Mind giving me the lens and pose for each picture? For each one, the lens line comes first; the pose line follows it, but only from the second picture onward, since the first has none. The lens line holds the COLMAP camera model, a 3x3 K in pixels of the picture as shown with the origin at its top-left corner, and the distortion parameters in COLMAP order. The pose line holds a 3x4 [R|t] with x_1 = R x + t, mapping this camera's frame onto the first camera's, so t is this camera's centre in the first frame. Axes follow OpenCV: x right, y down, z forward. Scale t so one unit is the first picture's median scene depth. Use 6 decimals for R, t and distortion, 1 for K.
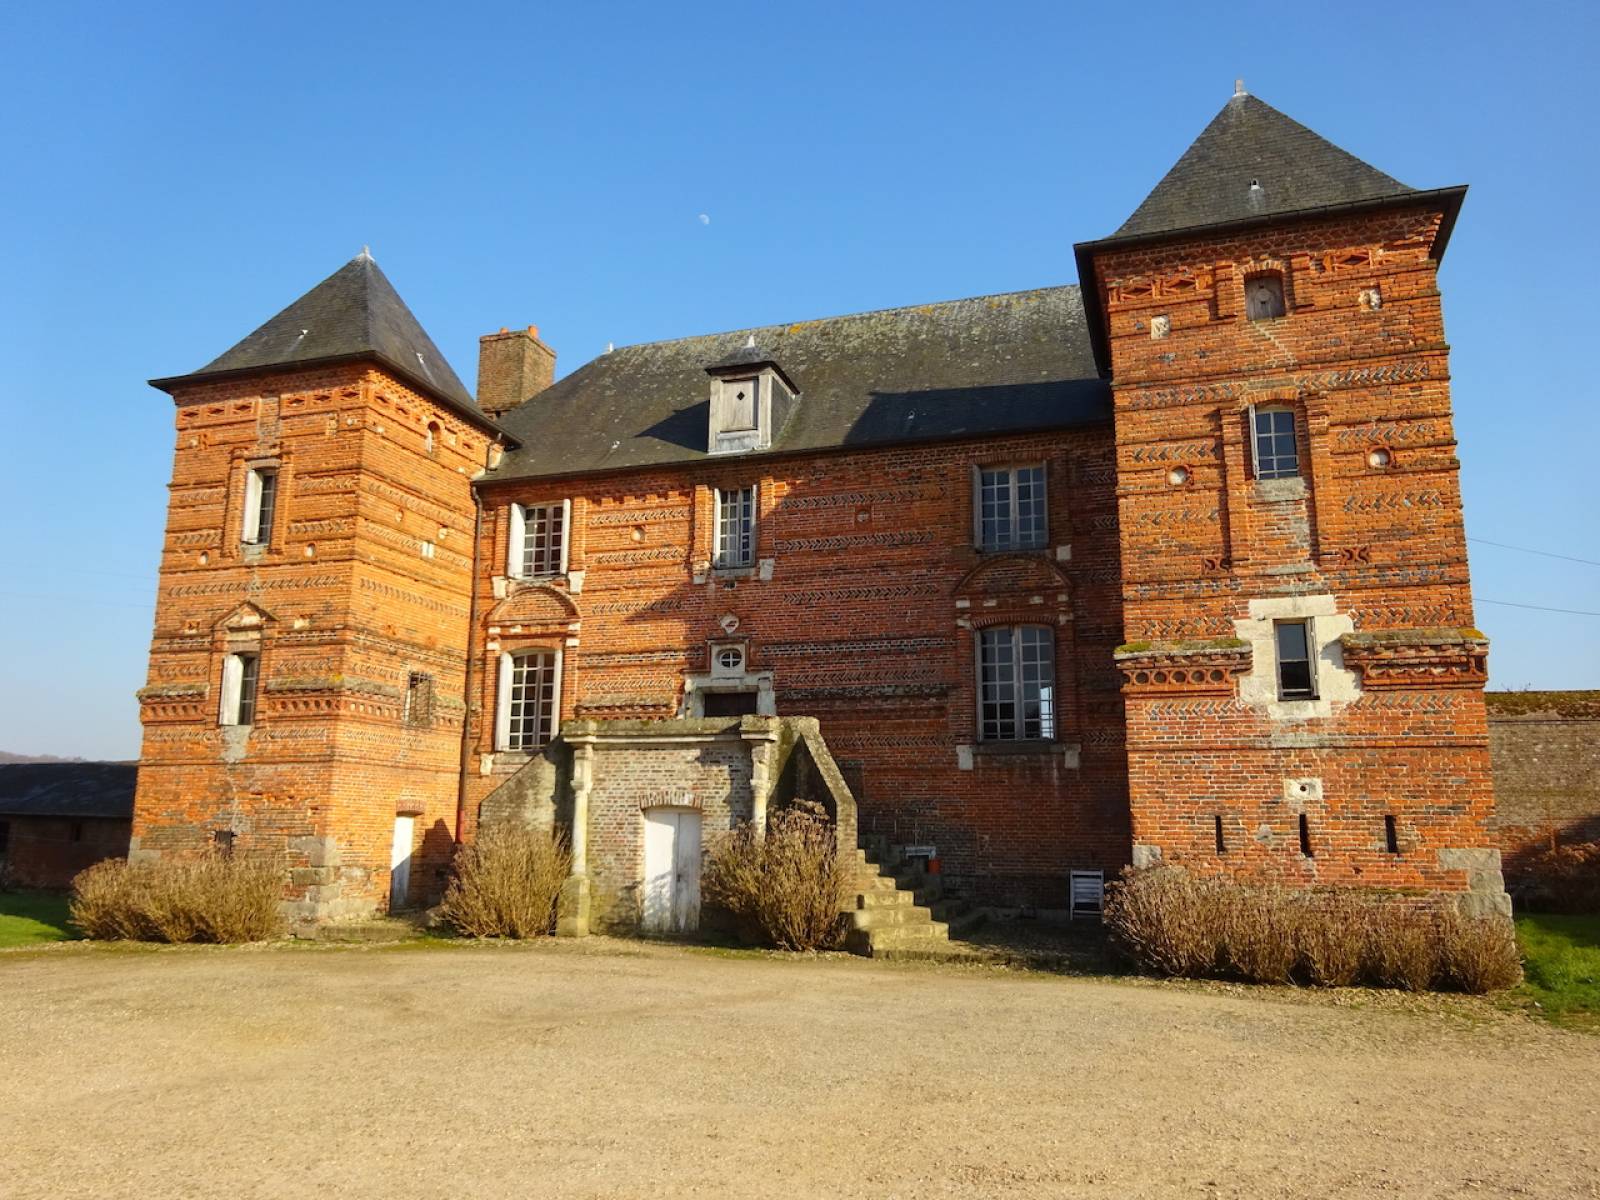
lens RADIAL K [[1182.3, 0, 800.0], [0, 1182.3, 600.0], [0, 0, 1]] dist [0.000821, 0.002027]
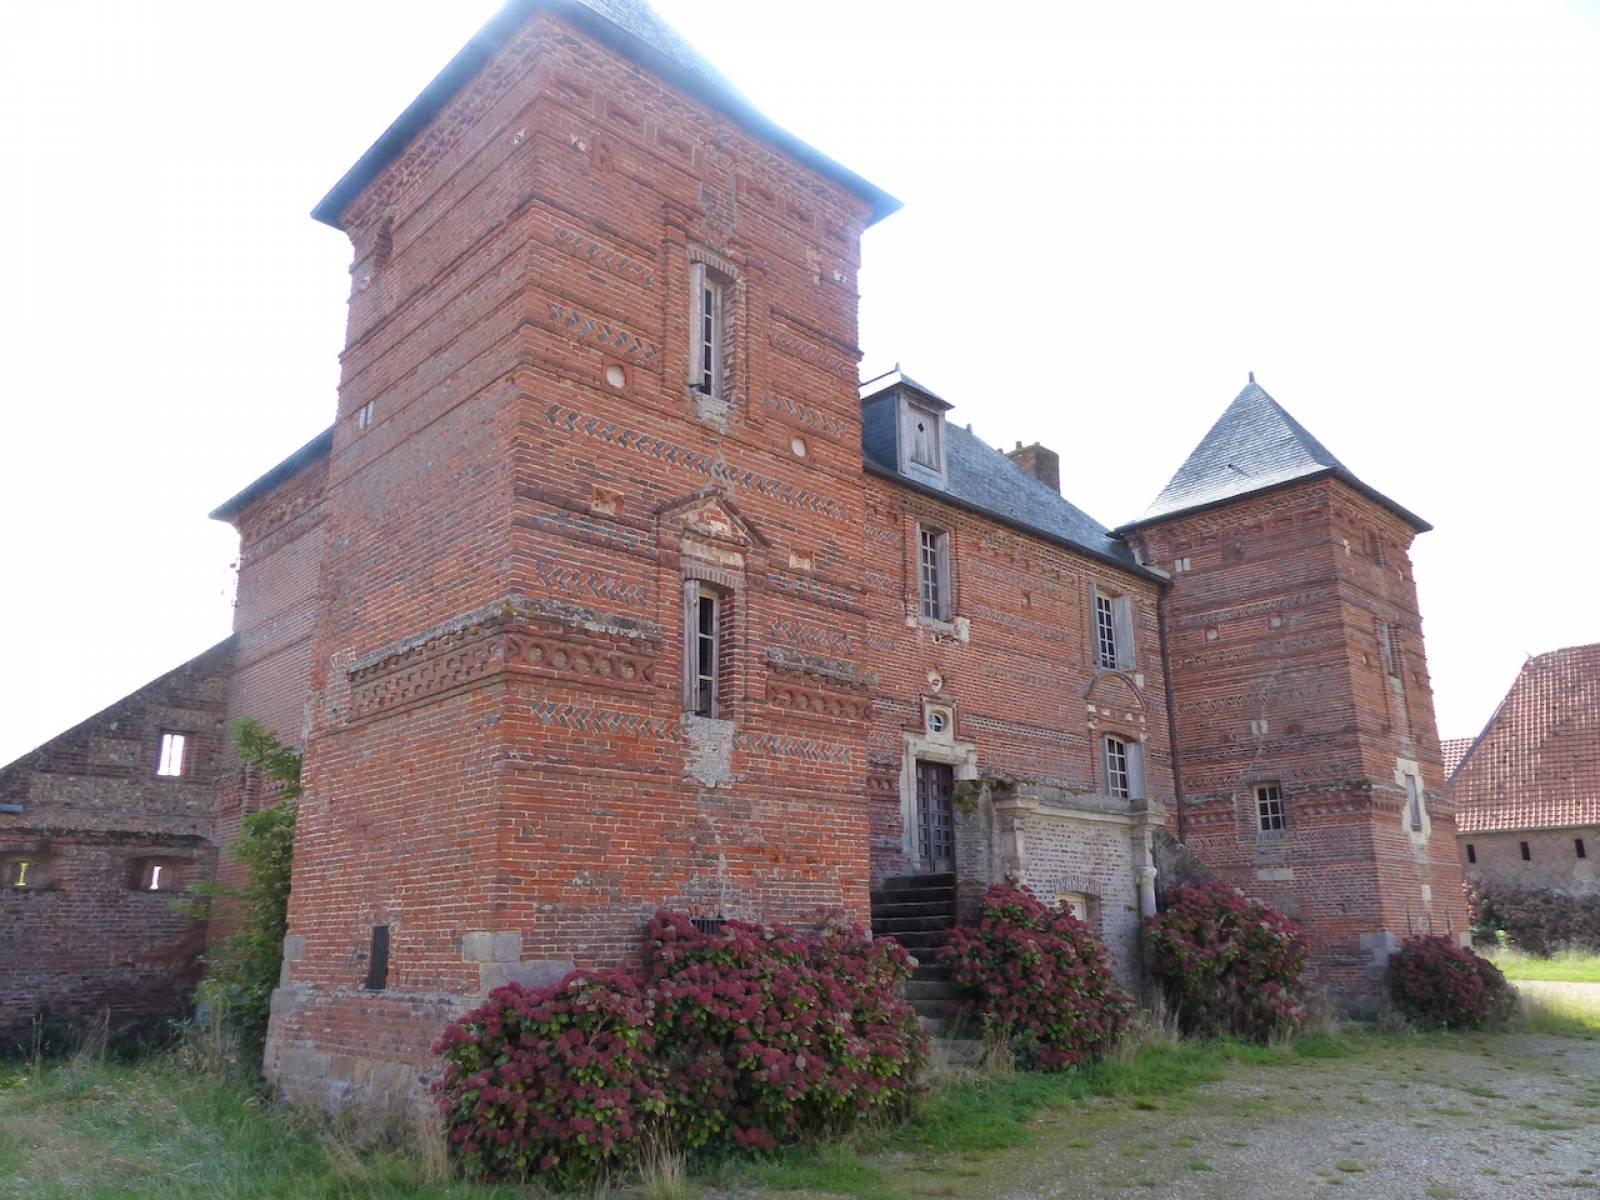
lens RADIAL K [[1182.3, 0, 800.0], [0, 1182.3, 600.0], [0, 0, 1]] dist [0.000821, 0.002027]
pose [[0.470897, 0.237359, 0.849657, -0.899580], [-0.165536, 0.969791, -0.179176, 0.140551], [-0.866518, -0.056275, 0.495963, 0.690400]]
